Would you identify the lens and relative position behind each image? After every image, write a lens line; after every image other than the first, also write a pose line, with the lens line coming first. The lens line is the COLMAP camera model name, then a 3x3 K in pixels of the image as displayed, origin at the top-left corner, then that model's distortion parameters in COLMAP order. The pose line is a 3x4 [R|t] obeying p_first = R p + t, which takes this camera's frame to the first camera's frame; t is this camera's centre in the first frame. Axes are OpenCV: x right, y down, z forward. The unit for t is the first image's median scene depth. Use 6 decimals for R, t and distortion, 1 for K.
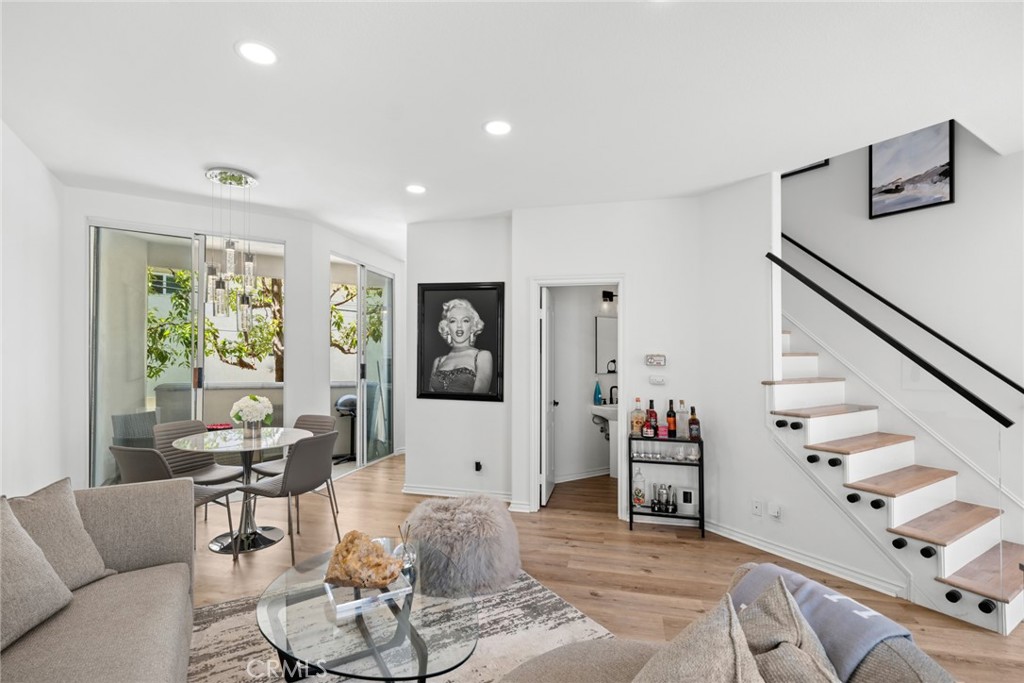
lens RADIAL K [[475.5, 0, 503.6], [0, 475.5, 350.8], [0, 0, 1]] dist [-0.003479, -0.000676]
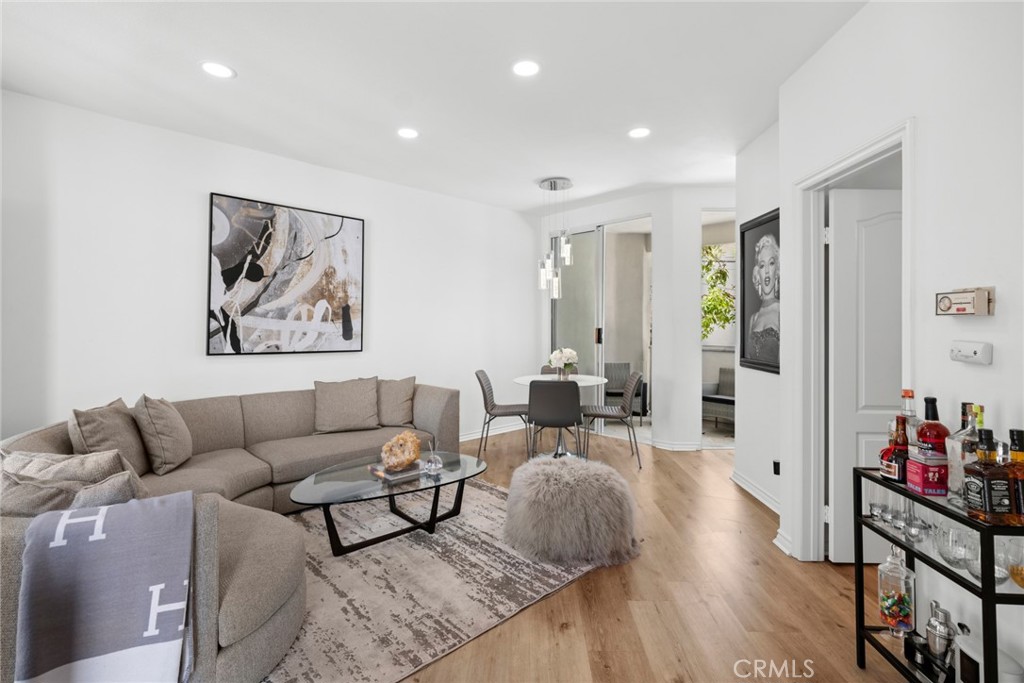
lens RADIAL K [[475.5, 0, 516.3], [0, 475.5, 325.6], [0, 0, 1]] dist [-0.003479, -0.000676]
pose [[0.215512, -0.009203, -0.976458, 0.666231], [0.016548, 0.999846, -0.005771, 0.036525], [0.976361, -0.014915, 0.215631, 0.573749]]
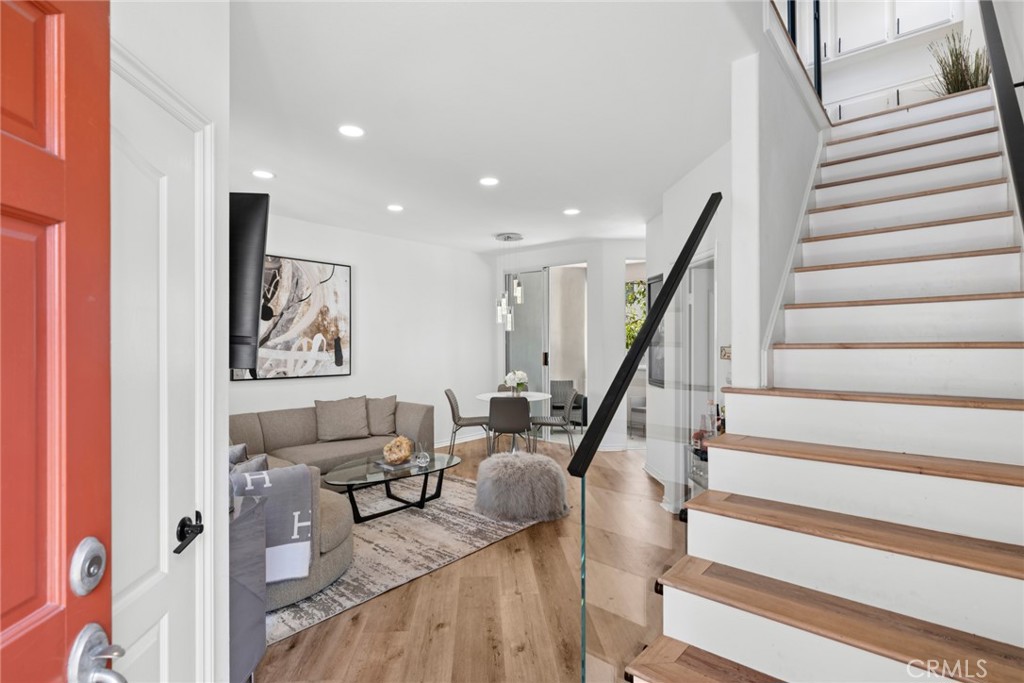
lens RADIAL K [[493.6, 0, 507.8], [0, 493.6, 349.0], [0, 0, 1]] dist [-0.002685, 0.000116]
pose [[0.295461, 0.007082, -0.955329, 0.999474], [0.022753, 0.999637, 0.014447, -0.003650], [0.955084, -0.026005, 0.295192, 0.465044]]
